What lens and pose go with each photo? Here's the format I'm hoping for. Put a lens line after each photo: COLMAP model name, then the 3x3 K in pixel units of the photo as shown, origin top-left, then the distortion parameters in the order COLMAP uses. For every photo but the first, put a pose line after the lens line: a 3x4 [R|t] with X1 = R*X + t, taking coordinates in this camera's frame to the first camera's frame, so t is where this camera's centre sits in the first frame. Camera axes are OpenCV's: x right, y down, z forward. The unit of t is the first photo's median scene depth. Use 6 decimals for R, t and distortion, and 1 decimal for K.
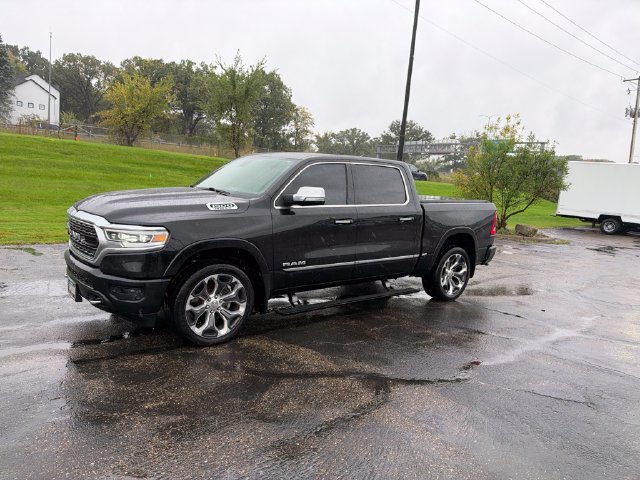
lens RADIAL K [[452.9, 0, 312.7], [0, 452.9, 251.2], [0, 0, 1]] dist [0.067850, -0.102266]
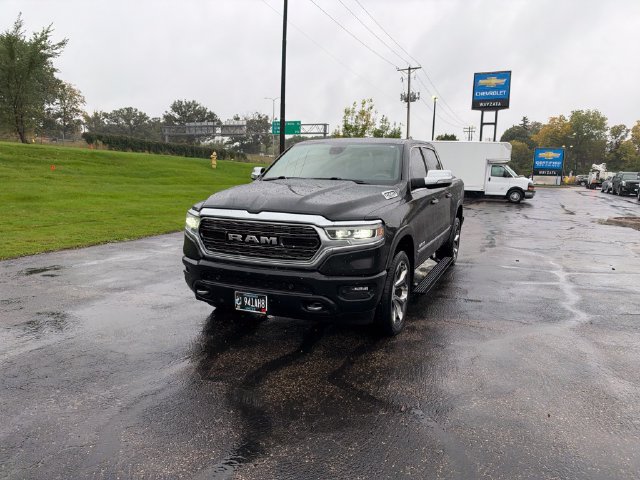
lens RADIAL K [[460.1, 0, 320.0], [0, 460.1, 240.0], [0, 0, 1]] dist [0.057621, -0.119800]
pose [[0.887991, -0.116777, 0.444787, -0.215993], [0.110727, 0.993059, 0.039663, -0.015146], [-0.446331, 0.014030, 0.894758, 0.043129]]
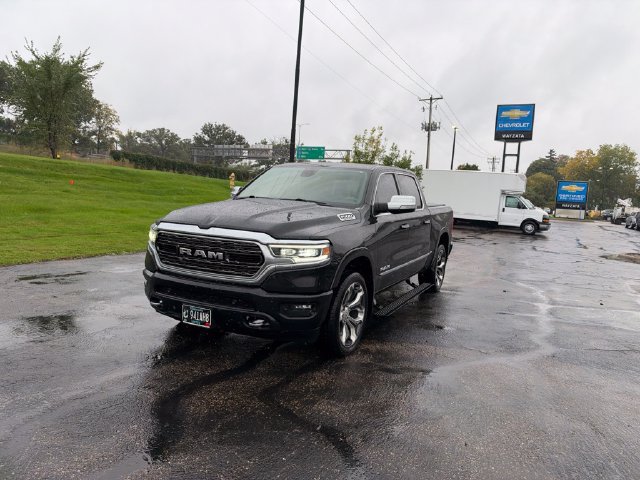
lens RADIAL K [[456.9, 0, 320.0], [0, 456.9, 240.0], [0, 0, 1]] dist [0.069645, -0.119402]
pose [[0.912191, -0.055584, 0.405977, -0.182189], [0.068010, 0.997553, -0.016233, -0.009091], [-0.404082, 0.042418, 0.913739, 0.023117]]
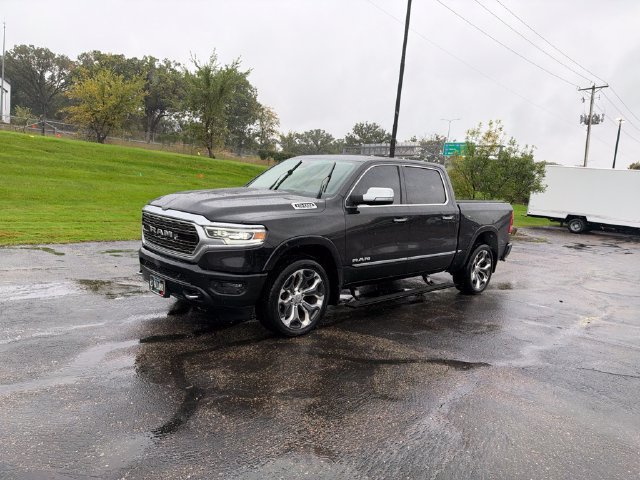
lens RADIAL K [[455.0, 0, 321.2], [0, 455.0, 242.2], [0, 0, 1]] dist [0.070581, -0.113970]
pose [[0.994972, -0.004394, 0.100061, -0.072308], [0.006402, 0.999784, -0.019754, 0.002277], [-0.099952, 0.020296, 0.994785, -0.017303]]
